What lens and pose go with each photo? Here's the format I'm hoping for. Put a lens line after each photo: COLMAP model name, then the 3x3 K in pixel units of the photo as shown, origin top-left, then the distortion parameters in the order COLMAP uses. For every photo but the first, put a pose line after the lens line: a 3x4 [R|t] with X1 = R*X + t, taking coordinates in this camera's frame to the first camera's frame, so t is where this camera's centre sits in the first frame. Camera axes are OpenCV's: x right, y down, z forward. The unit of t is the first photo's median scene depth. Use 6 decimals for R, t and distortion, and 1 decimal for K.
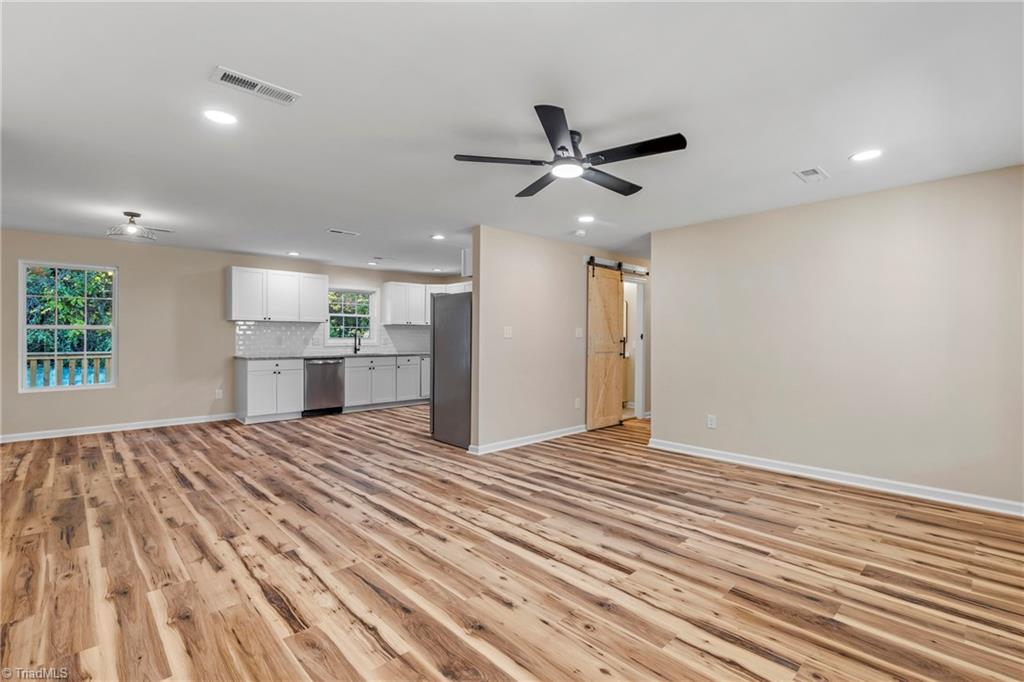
lens RADIAL K [[473.4, 0, 510.8], [0, 473.4, 338.8], [0, 0, 1]] dist [0.001899, -0.000840]
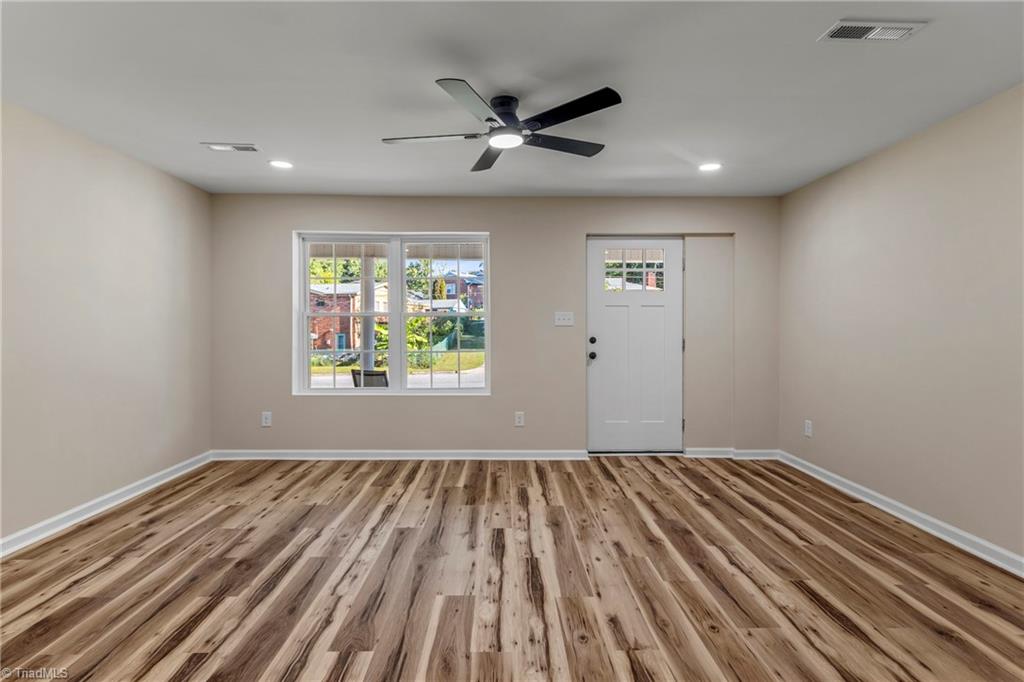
lens RADIAL K [[519.6, 0, 513.2], [0, 519.6, 332.8], [0, 0, 1]] dist [0.000155, -0.000271]
pose [[-0.736551, -0.009197, 0.676320, -0.459495], [-0.000166, 0.999910, 0.013417, -0.001228], [-0.676383, 0.009770, -0.736486, 1.402336]]
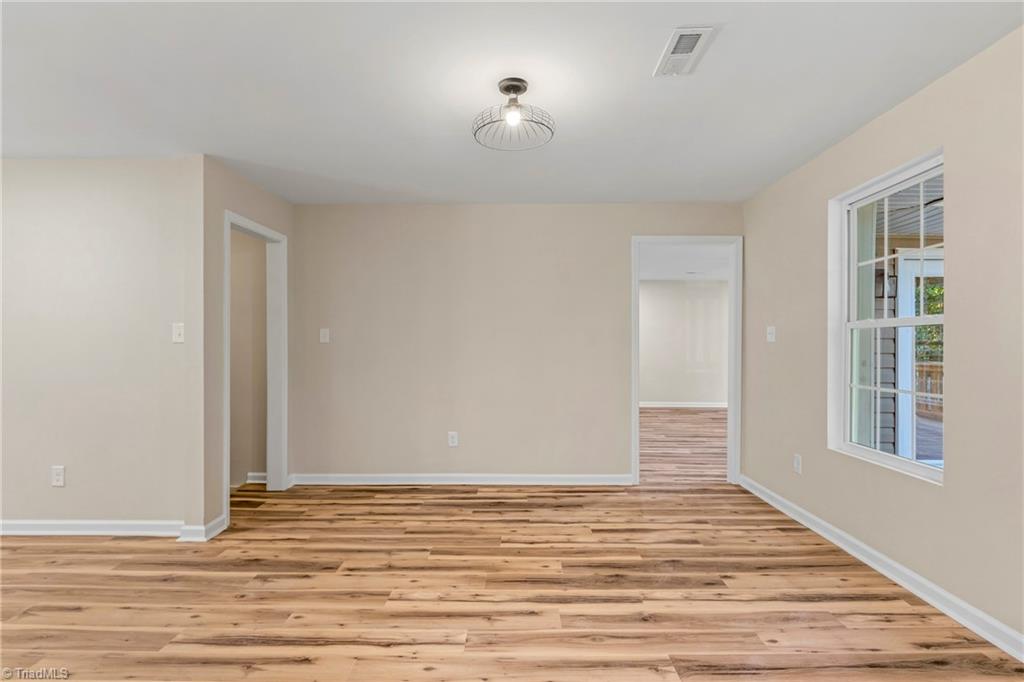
lens RADIAL K [[519.6, 0, 513.2], [0, 519.6, 332.8], [0, 0, 1]] dist [0.000155, -0.000271]
pose [[-0.690709, -0.025879, -0.722670, -0.570148], [-0.008879, 0.999588, -0.027309, 0.004311], [0.723079, -0.012445, -0.690654, 1.840026]]
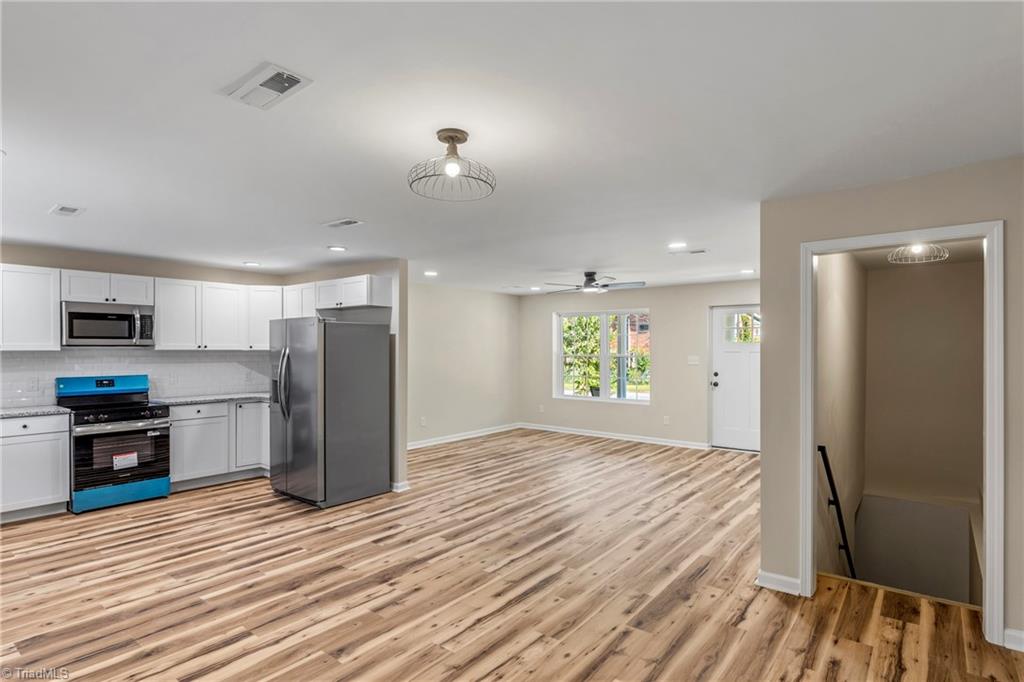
lens RADIAL K [[529.9, 0, 520.9], [0, 529.9, 353.5], [0, 0, 1]] dist [-0.001325, -0.000291]
pose [[-0.159110, -0.014350, 0.987157, -1.767748], [0.001072, 0.999891, 0.014708, -0.084537], [-0.987260, 0.003398, -0.159077, 1.373199]]
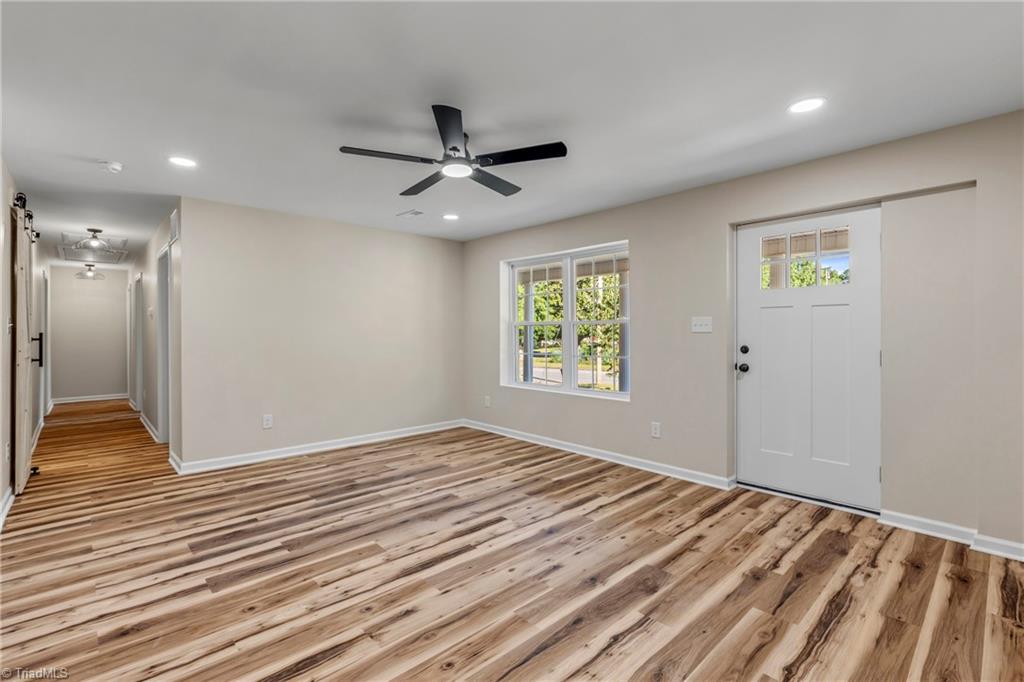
lens RADIAL K [[461.9, 0, 518.0], [0, 461.9, 337.2], [0, 0, 1]] dist [-0.000872, -0.000140]
pose [[-0.002410, -0.010680, 0.999940, -0.720649], [0.004100, 0.999934, 0.010690, -0.003538], [-0.999989, 0.004125, -0.002366, 0.708810]]
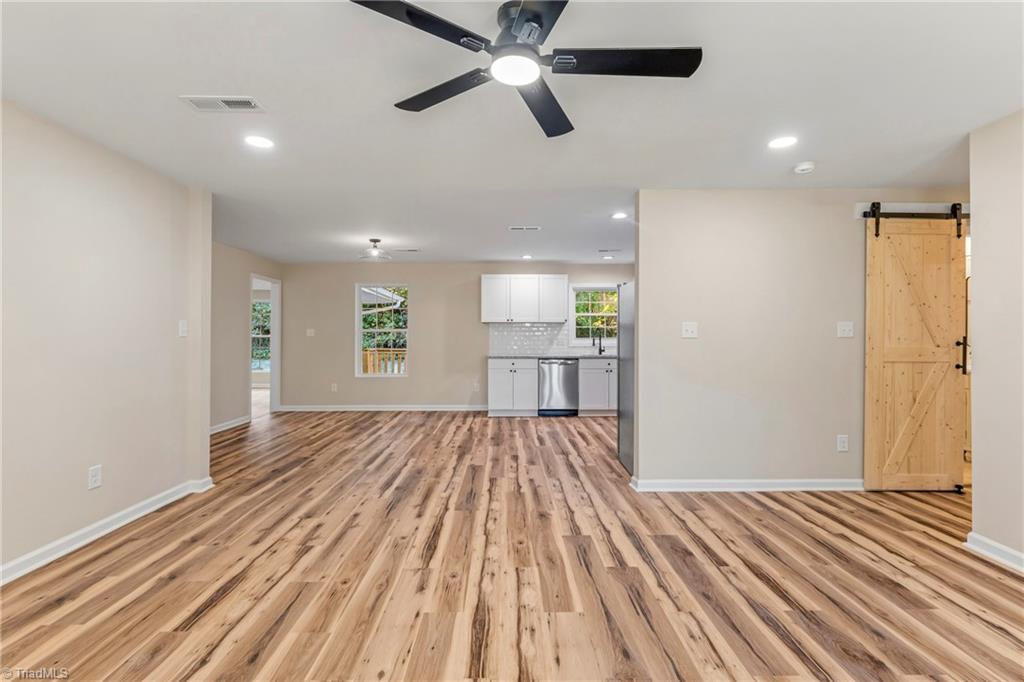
lens RADIAL K [[473.4, 0, 510.8], [0, 473.4, 338.8], [0, 0, 1]] dist [0.001899, -0.000840]
pose [[0.730856, 0.000333, -0.682532, 0.441008], [-0.000697, 1.000000, -0.000258, -0.000266], [0.682531, 0.000664, 0.730856, 0.439136]]
